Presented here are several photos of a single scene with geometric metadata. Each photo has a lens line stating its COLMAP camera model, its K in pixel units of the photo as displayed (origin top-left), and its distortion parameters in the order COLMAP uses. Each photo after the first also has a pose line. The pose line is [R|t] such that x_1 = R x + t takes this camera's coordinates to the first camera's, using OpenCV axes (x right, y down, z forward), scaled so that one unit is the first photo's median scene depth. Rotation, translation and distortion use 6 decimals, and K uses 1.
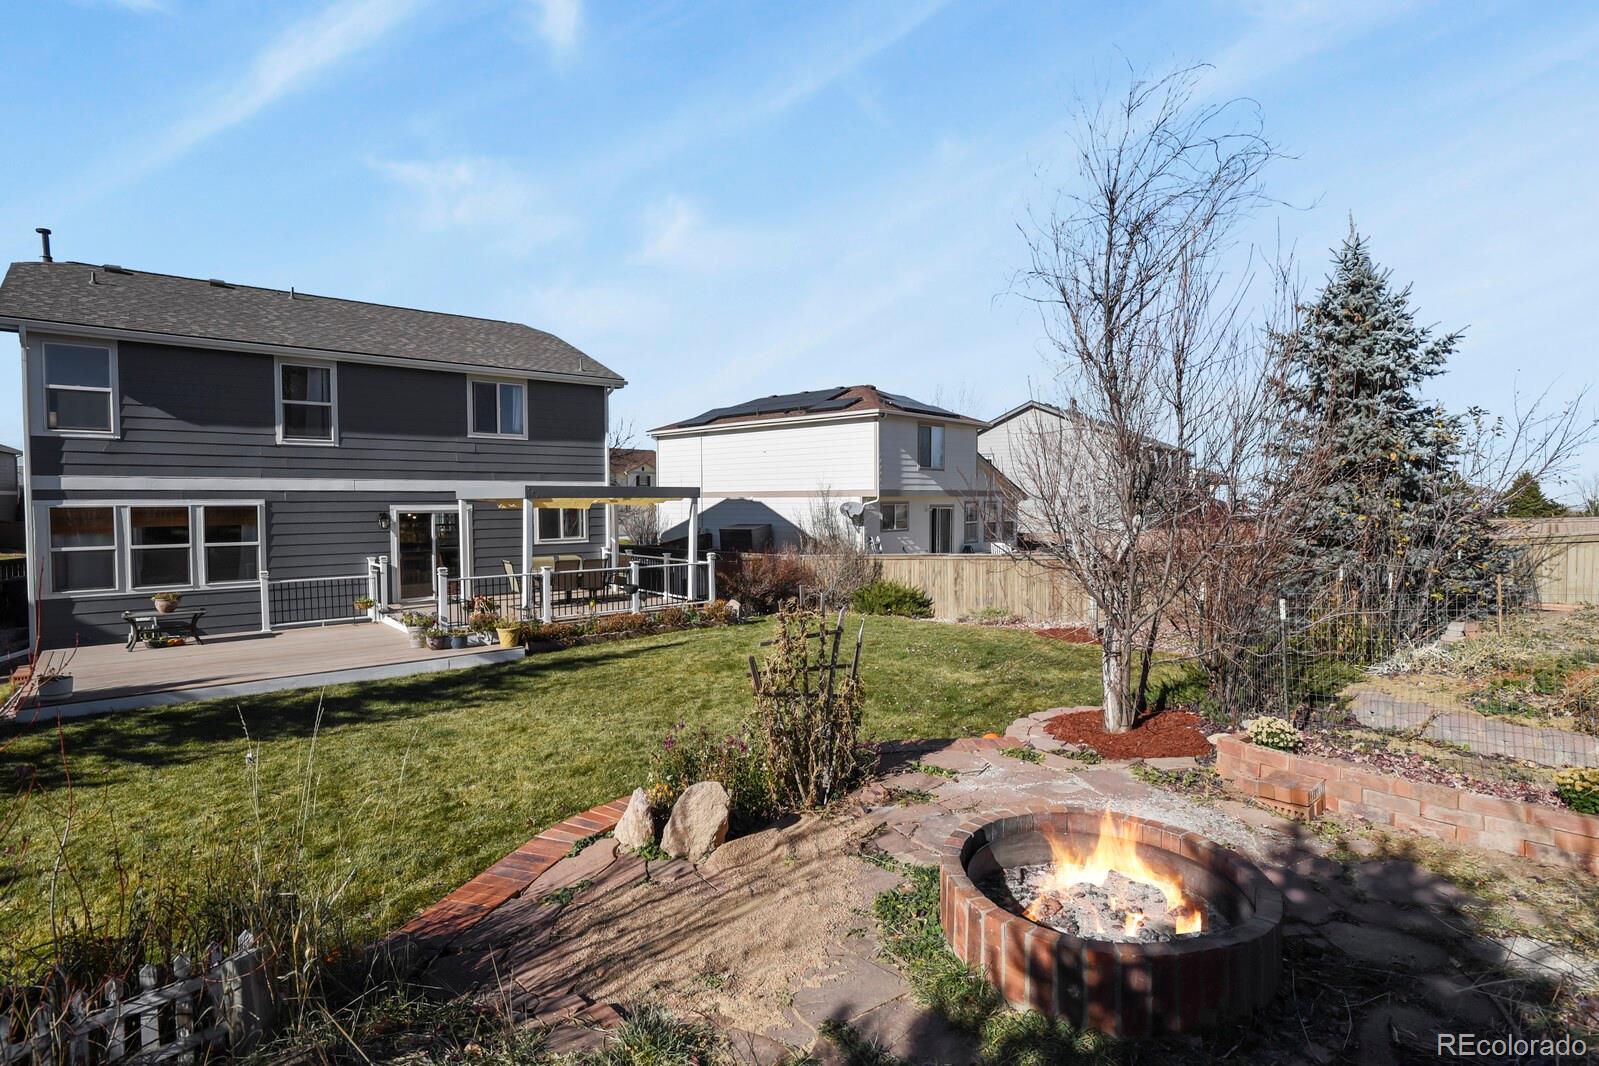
lens RADIAL K [[785.9, 0, 802.1], [0, 785.9, 529.1], [0, 0, 1]] dist [-0.009915, -0.001008]
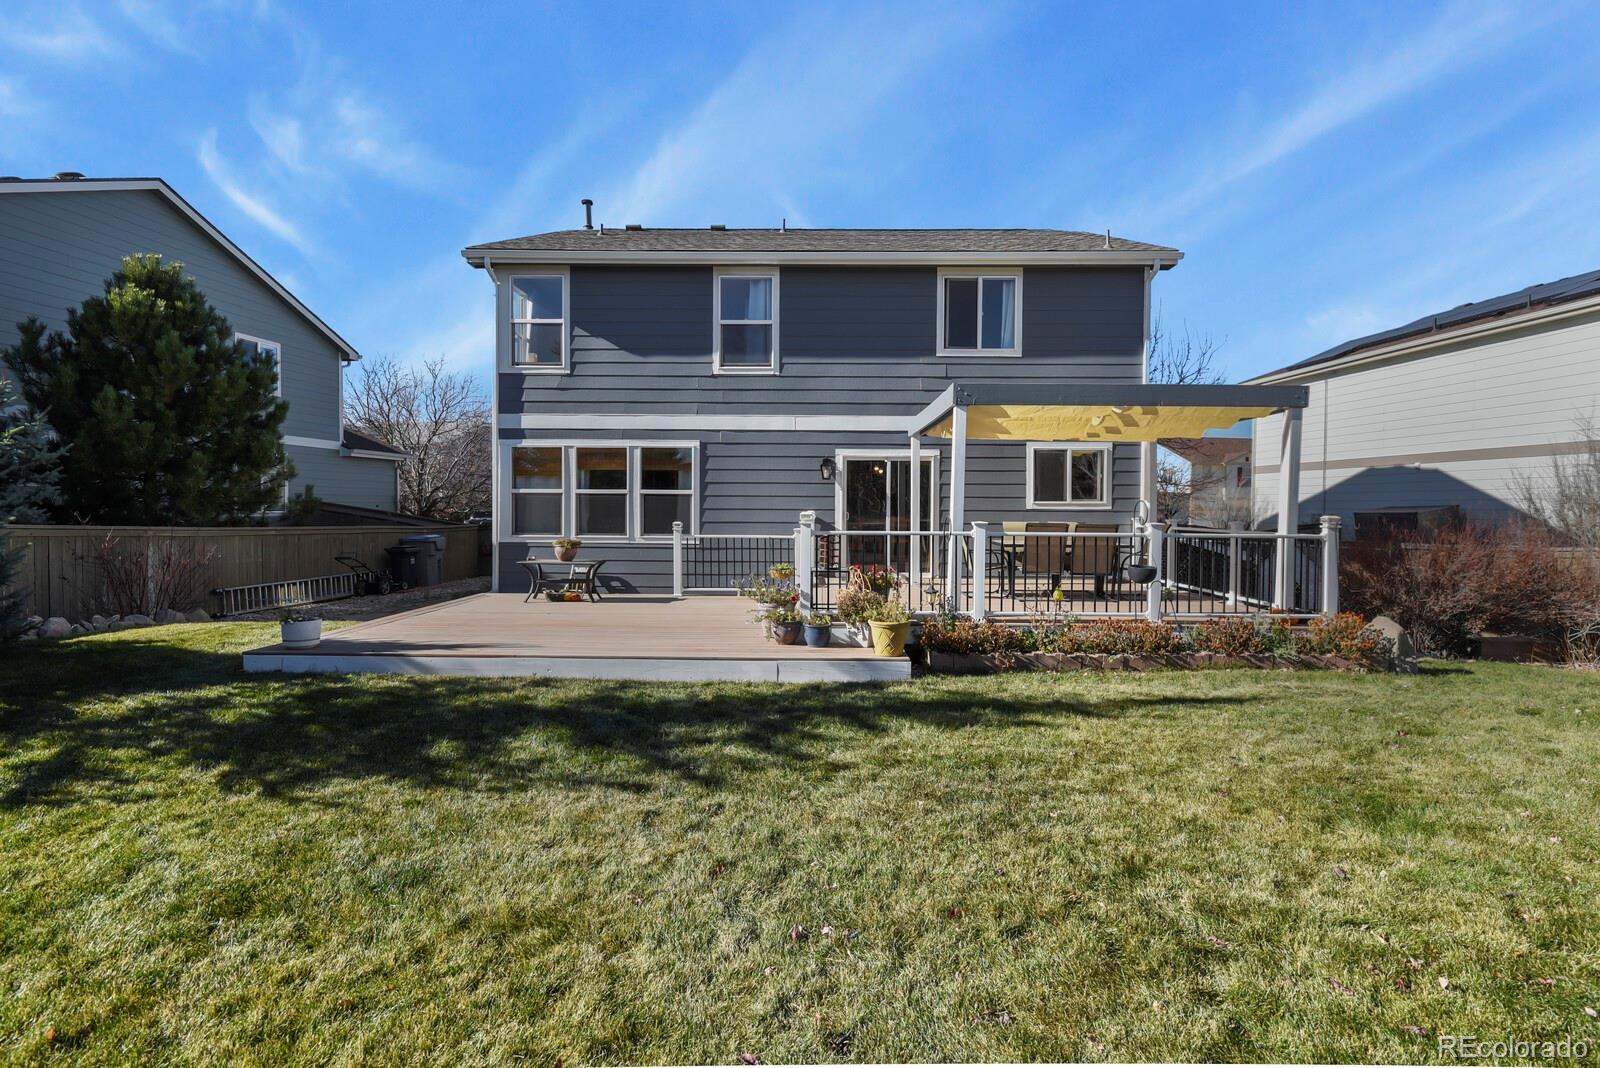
lens RADIAL K [[786.4, 0, 802.6], [0, 786.4, 530.1], [0, 0, 1]] dist [-0.009915, -0.001008]
pose [[0.751927, 0.030995, -0.658518, -0.045842], [-0.033584, 0.999398, 0.008692, 0.048974], [0.658391, 0.015580, 0.752515, 0.452574]]
